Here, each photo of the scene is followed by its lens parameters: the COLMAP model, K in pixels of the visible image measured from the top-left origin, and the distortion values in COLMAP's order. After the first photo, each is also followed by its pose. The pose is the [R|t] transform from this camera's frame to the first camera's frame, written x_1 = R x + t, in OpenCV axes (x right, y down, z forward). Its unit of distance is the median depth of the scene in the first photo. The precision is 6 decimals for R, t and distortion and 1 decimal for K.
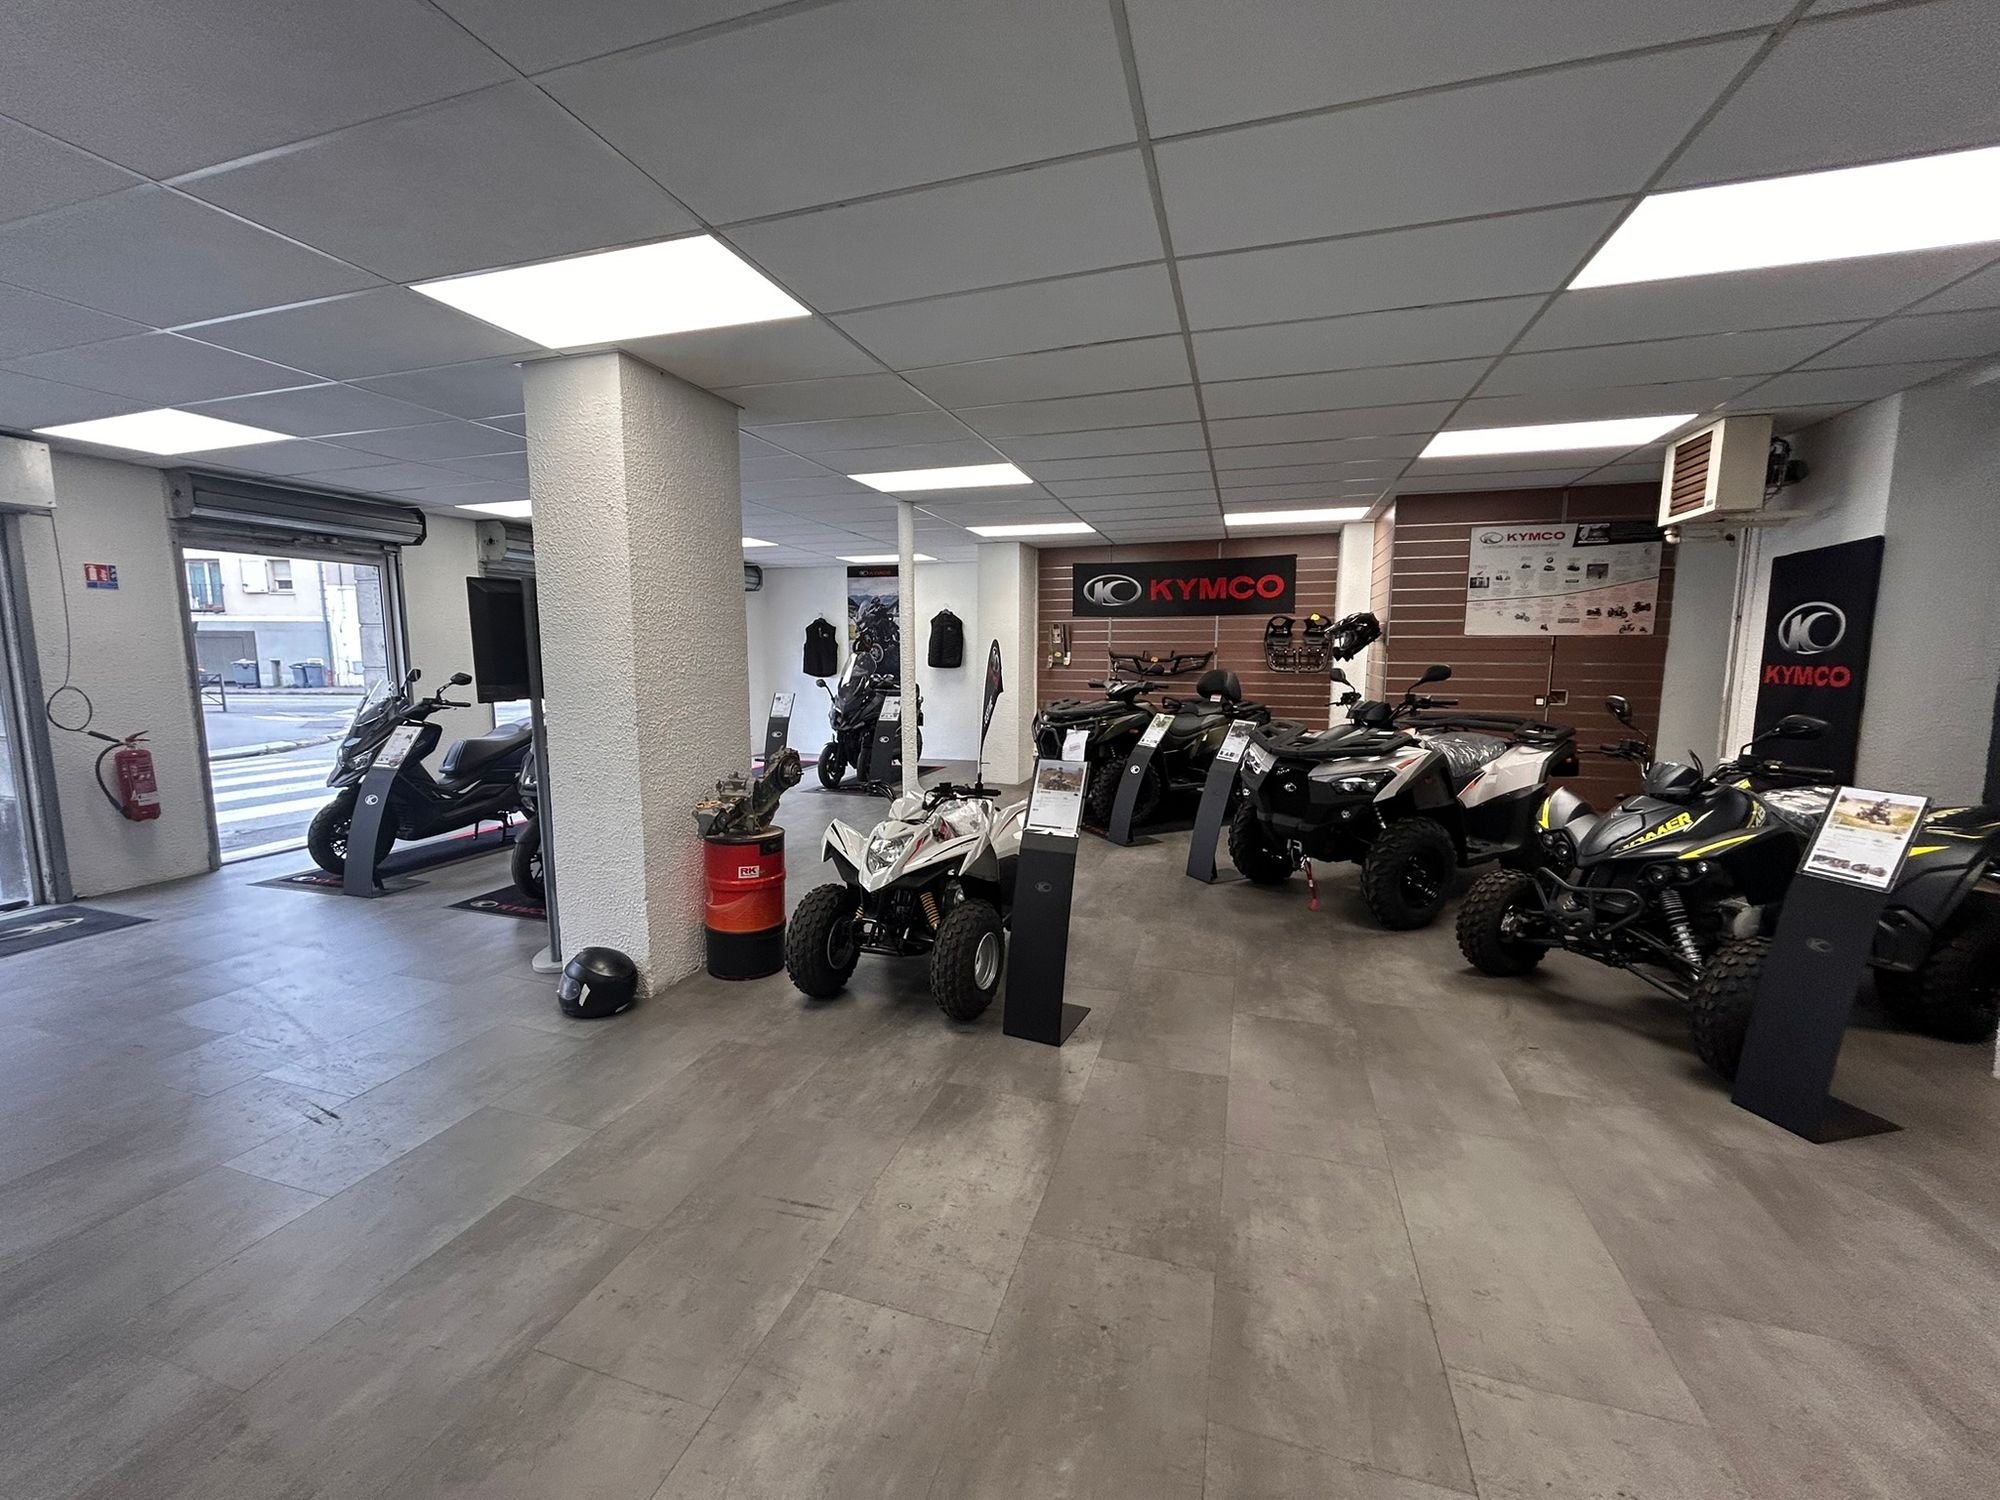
lens RADIAL K [[792.6, 0, 1000.0], [0, 792.6, 750.0], [0, 0, 1]] dist [-0.001037, 0.000045]
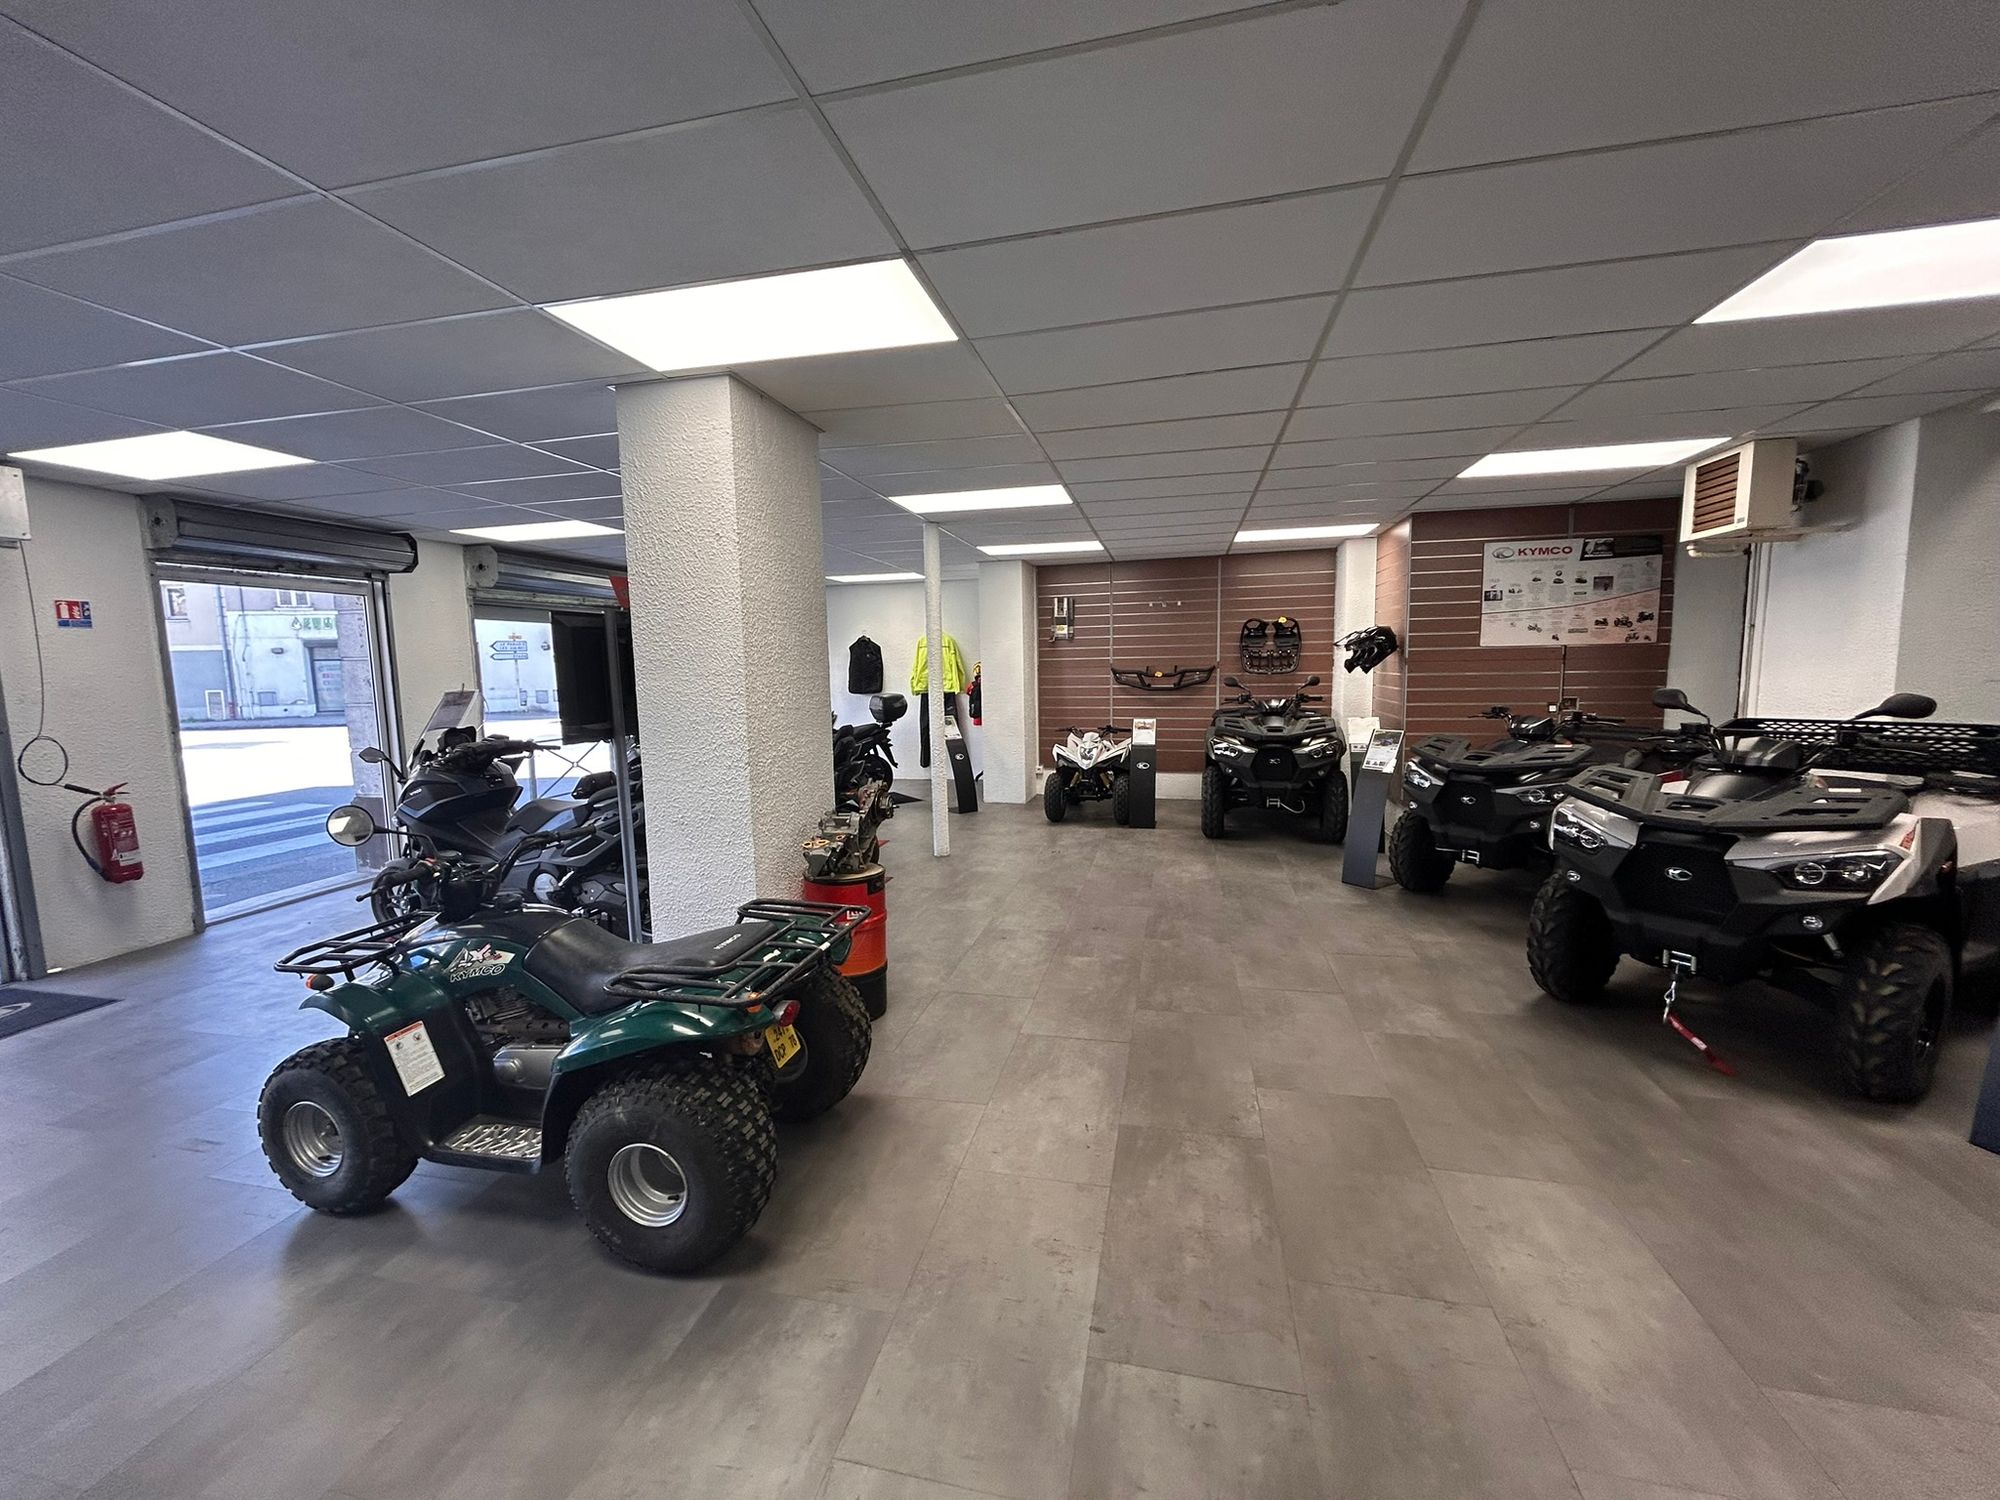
lens RADIAL K [[795.3, 0, 1000.0], [0, 795.3, 750.0], [0, 0, 1]] dist [-0.000876, -0.000061]
pose [[0.996487, -0.030325, 0.078059, -0.153246], [0.031625, 0.999380, -0.015475, -0.016003], [-0.077542, 0.017889, 0.996829, 0.017387]]
